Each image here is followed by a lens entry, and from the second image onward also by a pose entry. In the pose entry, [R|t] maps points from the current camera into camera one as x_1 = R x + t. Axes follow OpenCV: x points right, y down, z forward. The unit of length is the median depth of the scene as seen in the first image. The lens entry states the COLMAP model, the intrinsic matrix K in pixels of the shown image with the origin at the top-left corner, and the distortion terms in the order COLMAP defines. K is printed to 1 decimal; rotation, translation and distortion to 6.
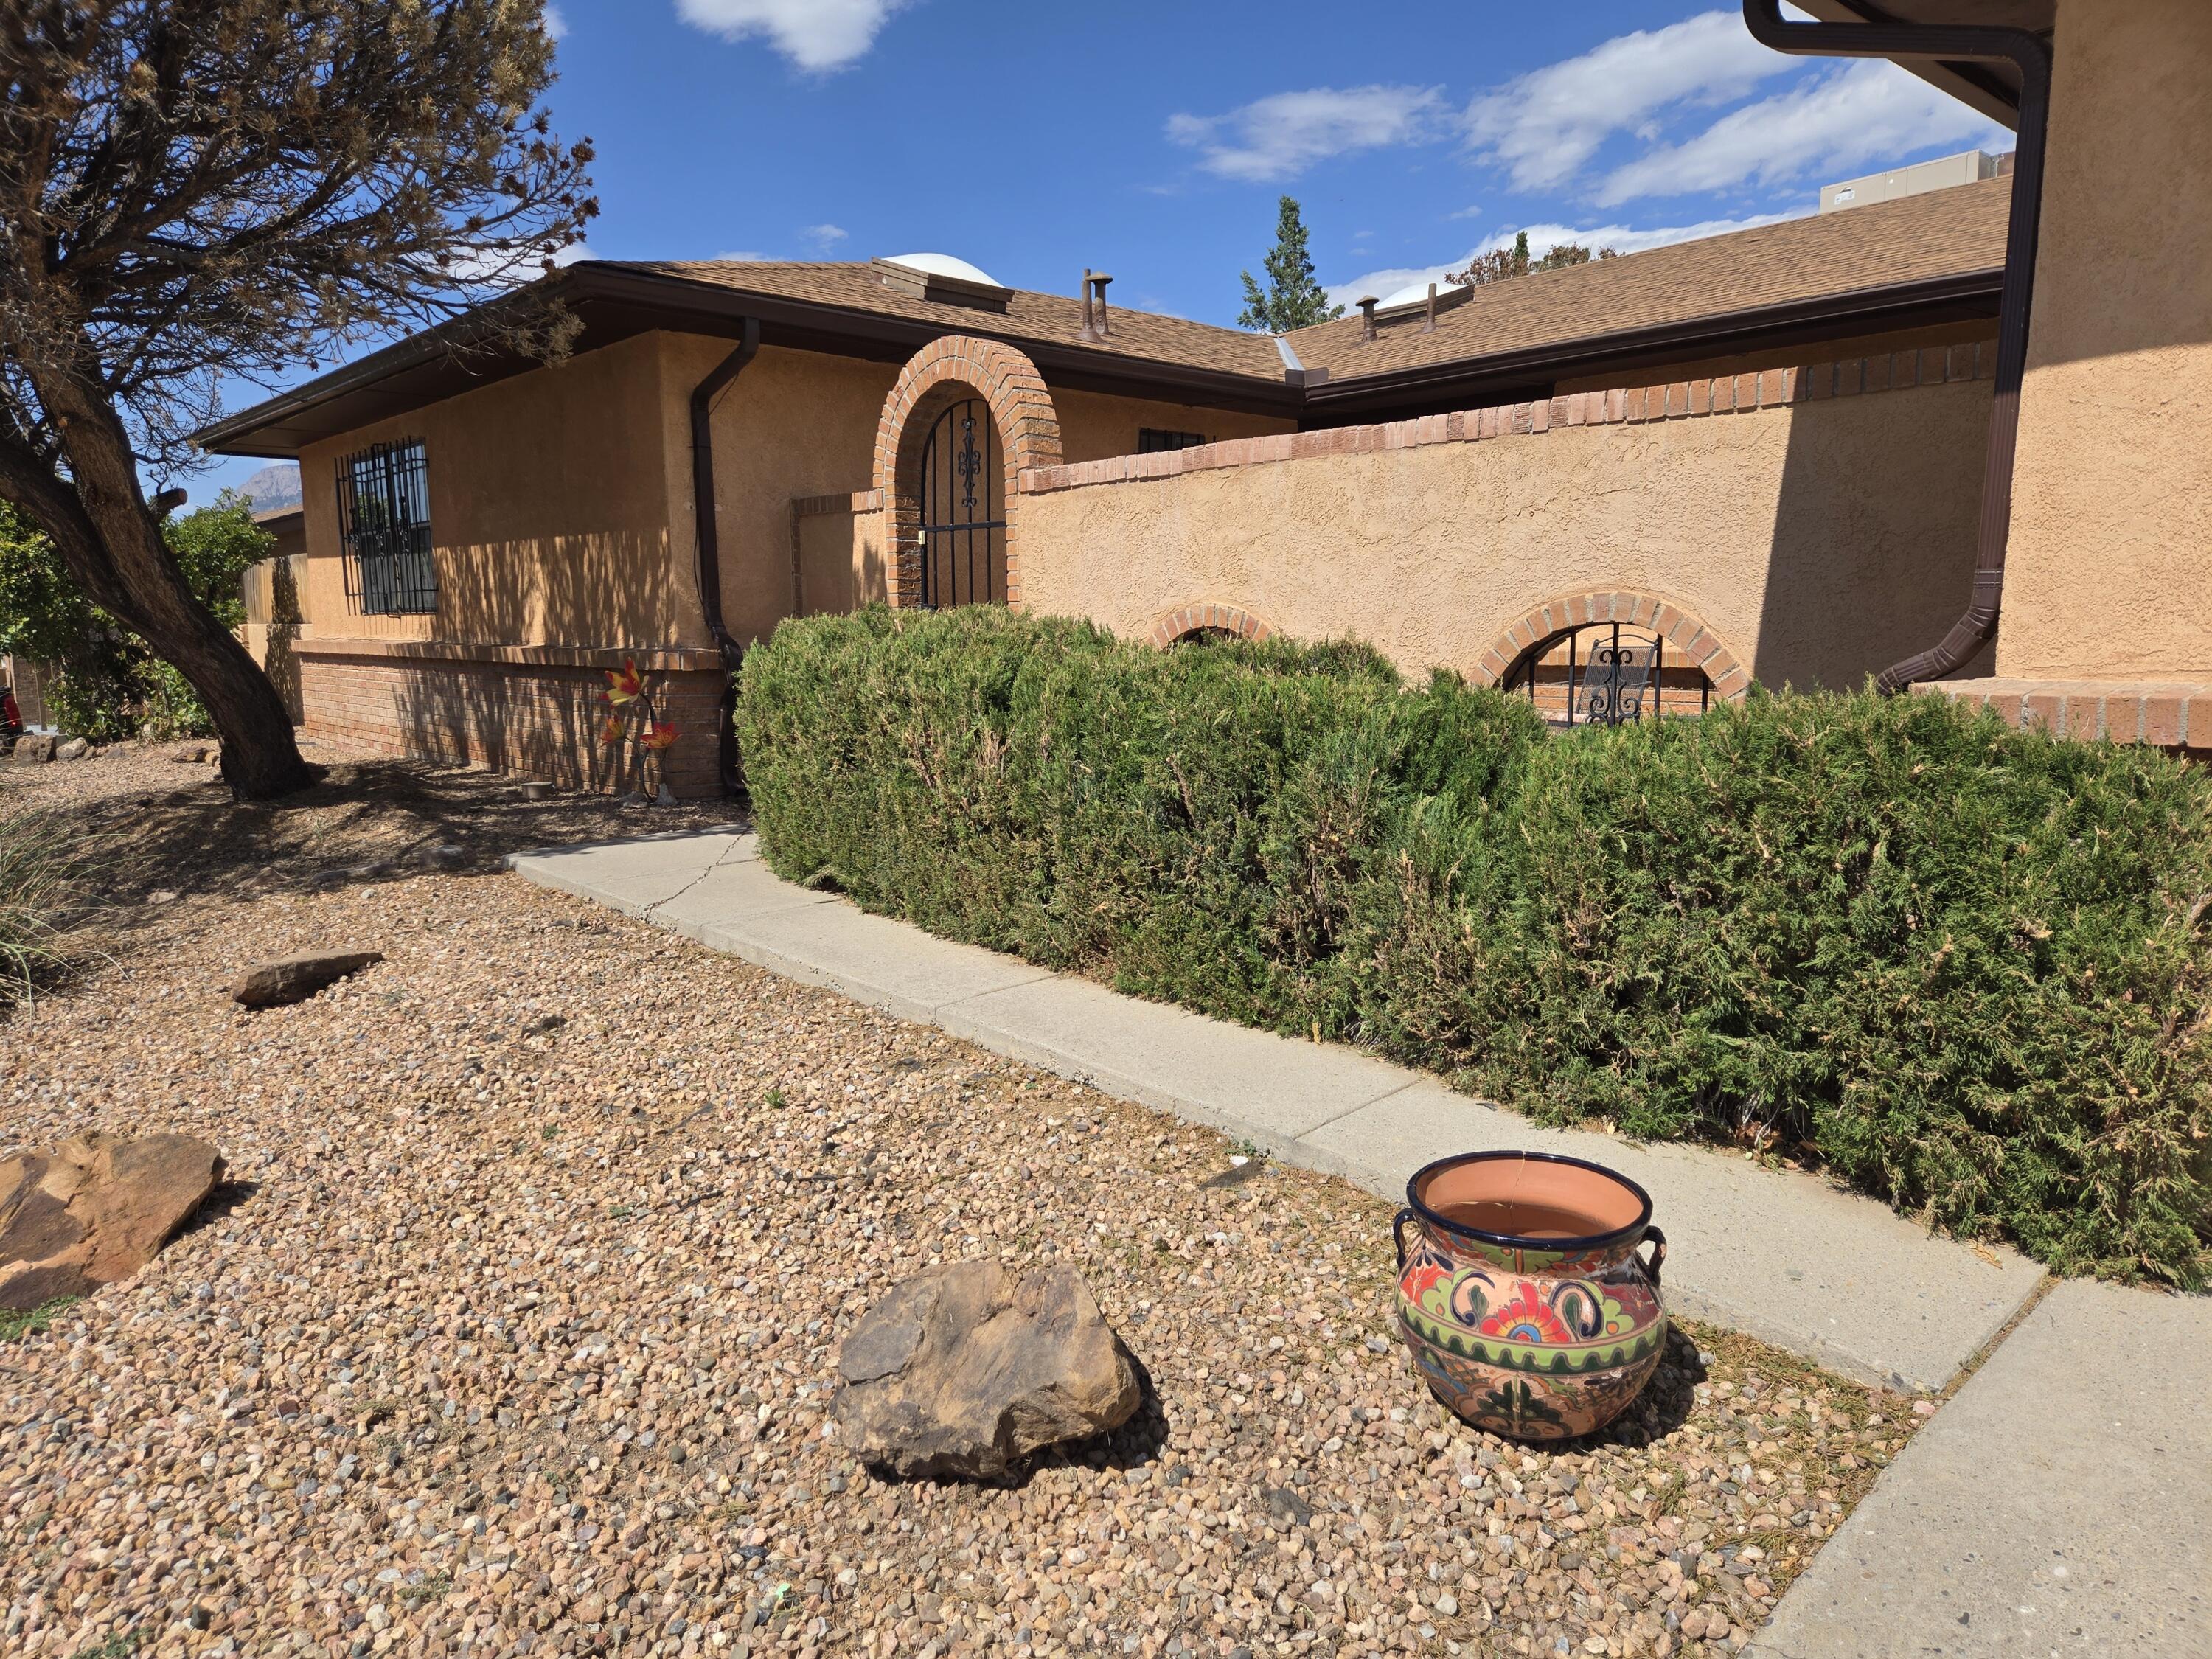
lens RADIAL K [[1482.6, 0, 1106.0], [0, 1482.6, 829.5], [0, 0, 1]] dist [0.043300, -0.002833]
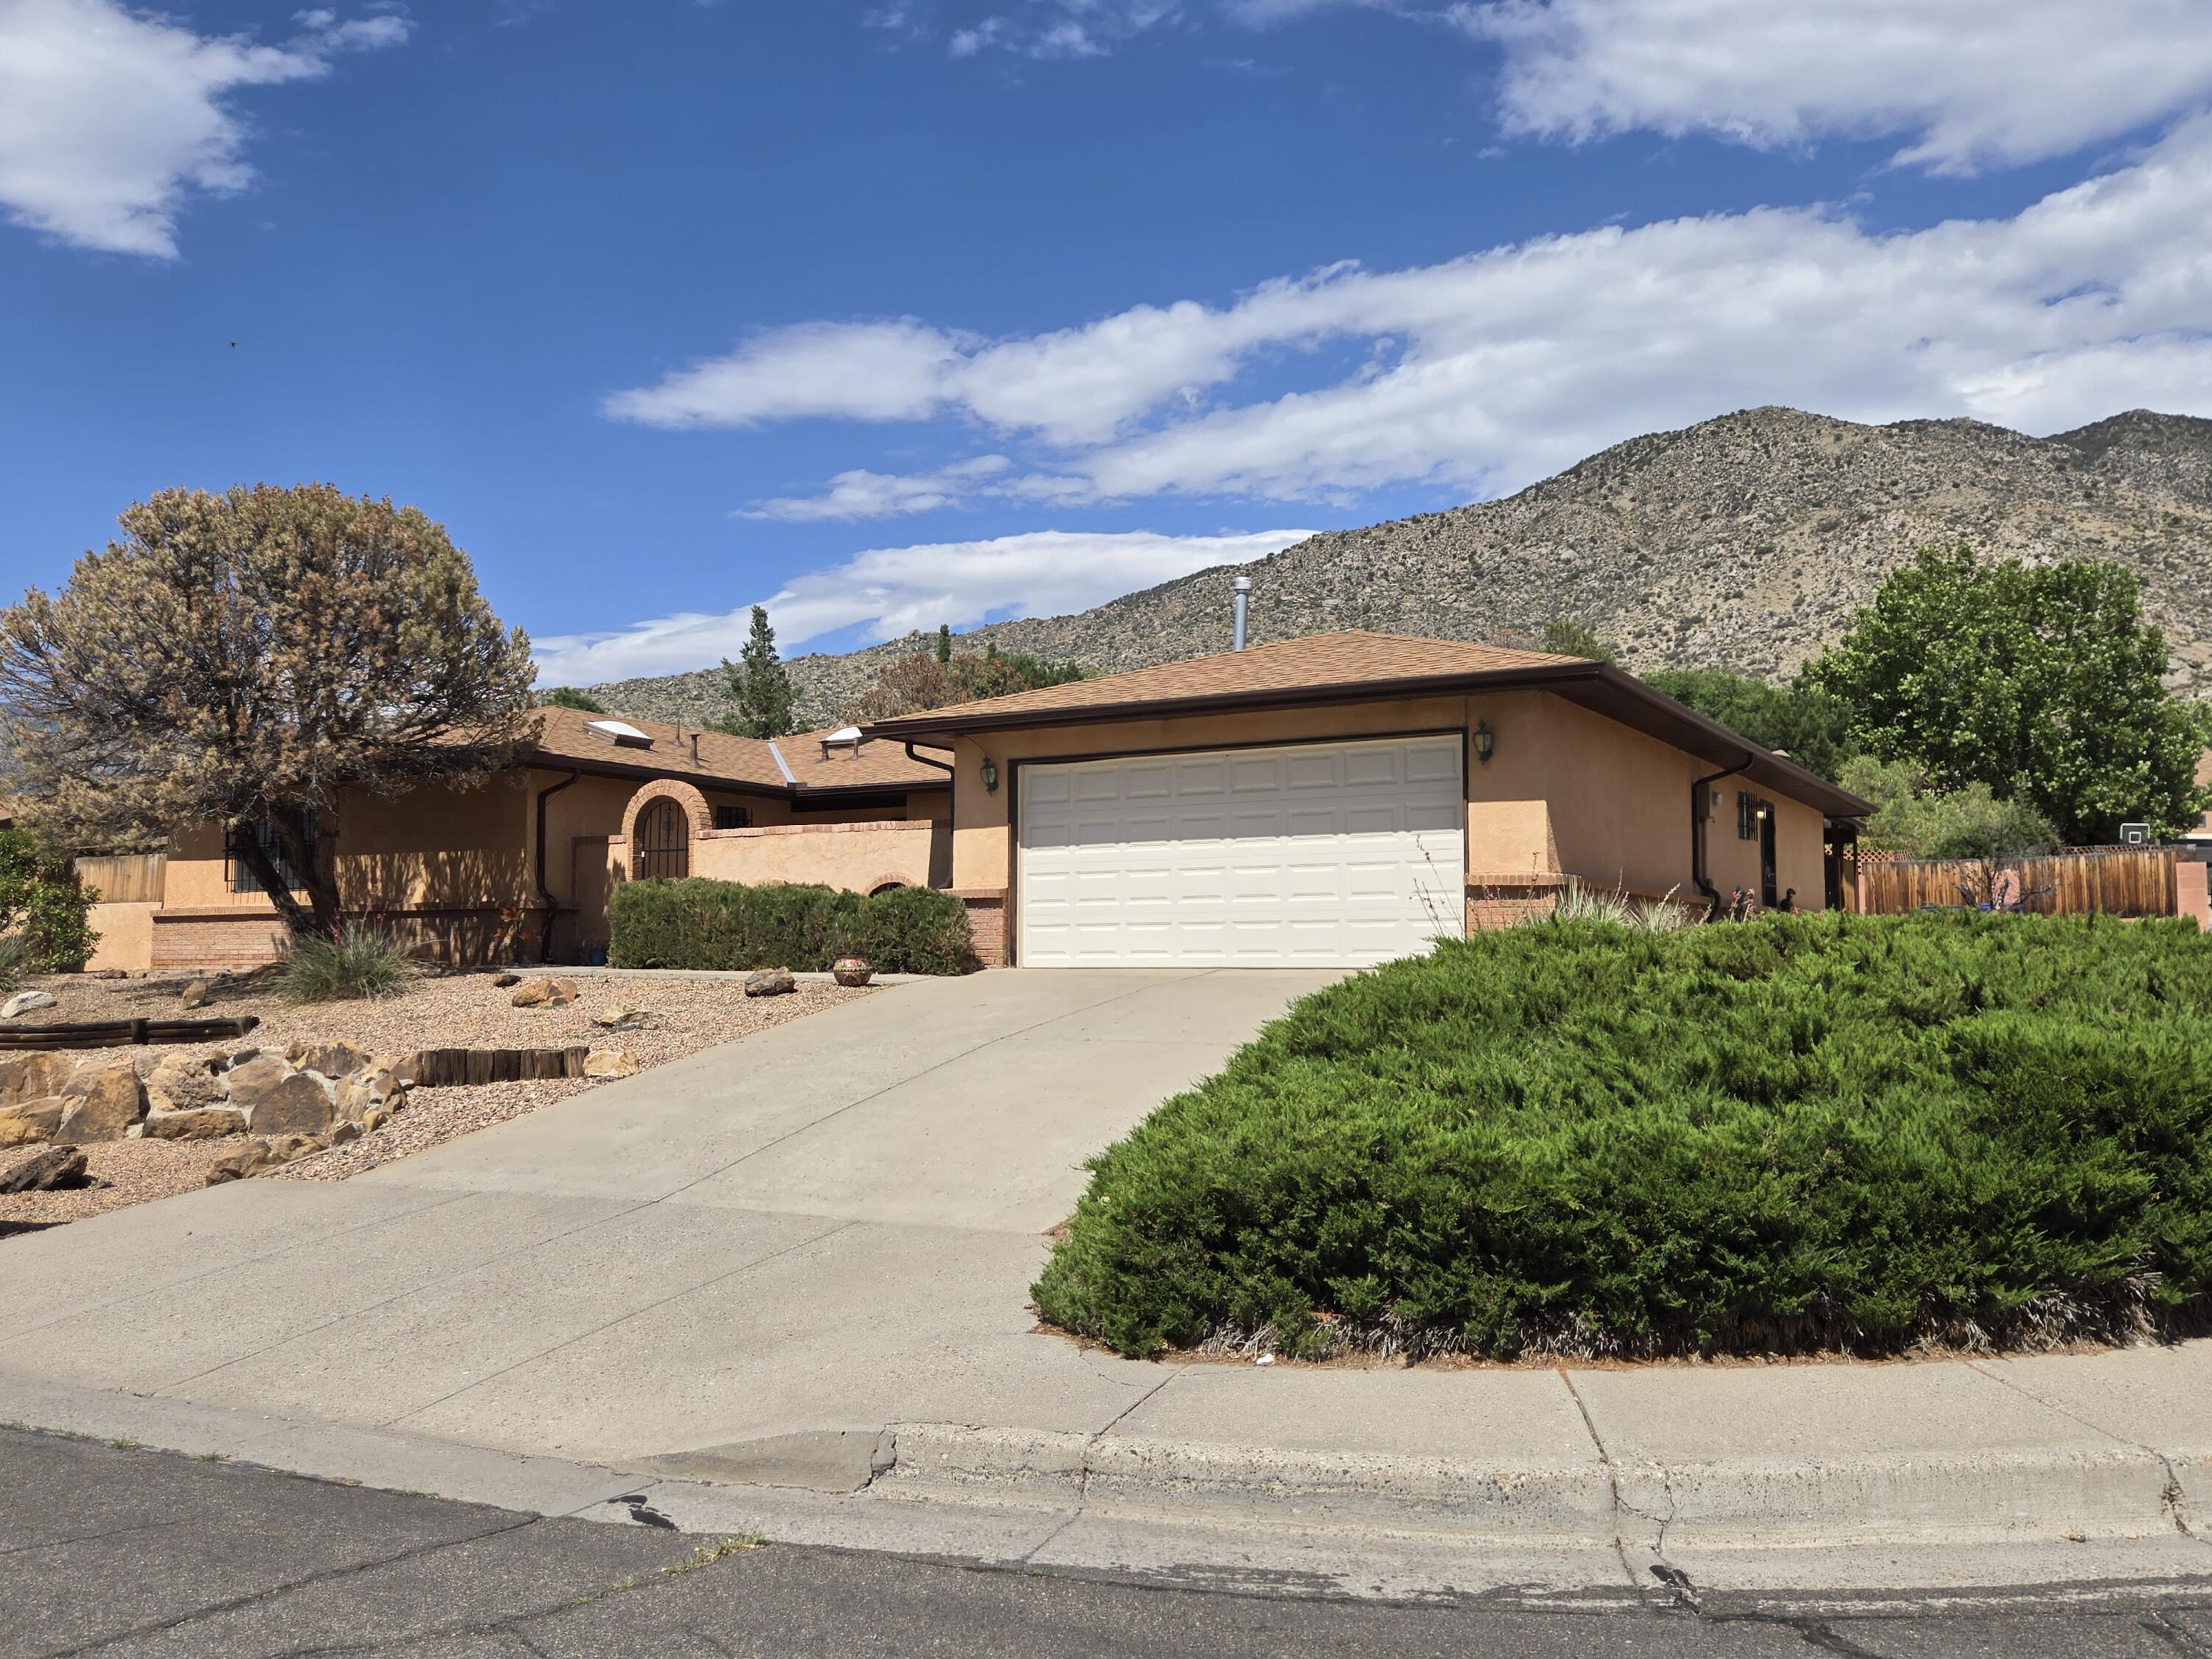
lens RADIAL K [[1743.1, 0, 1117.0], [0, 1743.1, 868.6], [0, 0, 1]] dist [0.020758, -0.012715]
pose [[0.943563, 0.010695, 0.331021, -0.344524], [0.051502, 0.982582, -0.178549, 0.384435], [-0.327165, 0.185521, 0.926577, -1.941131]]
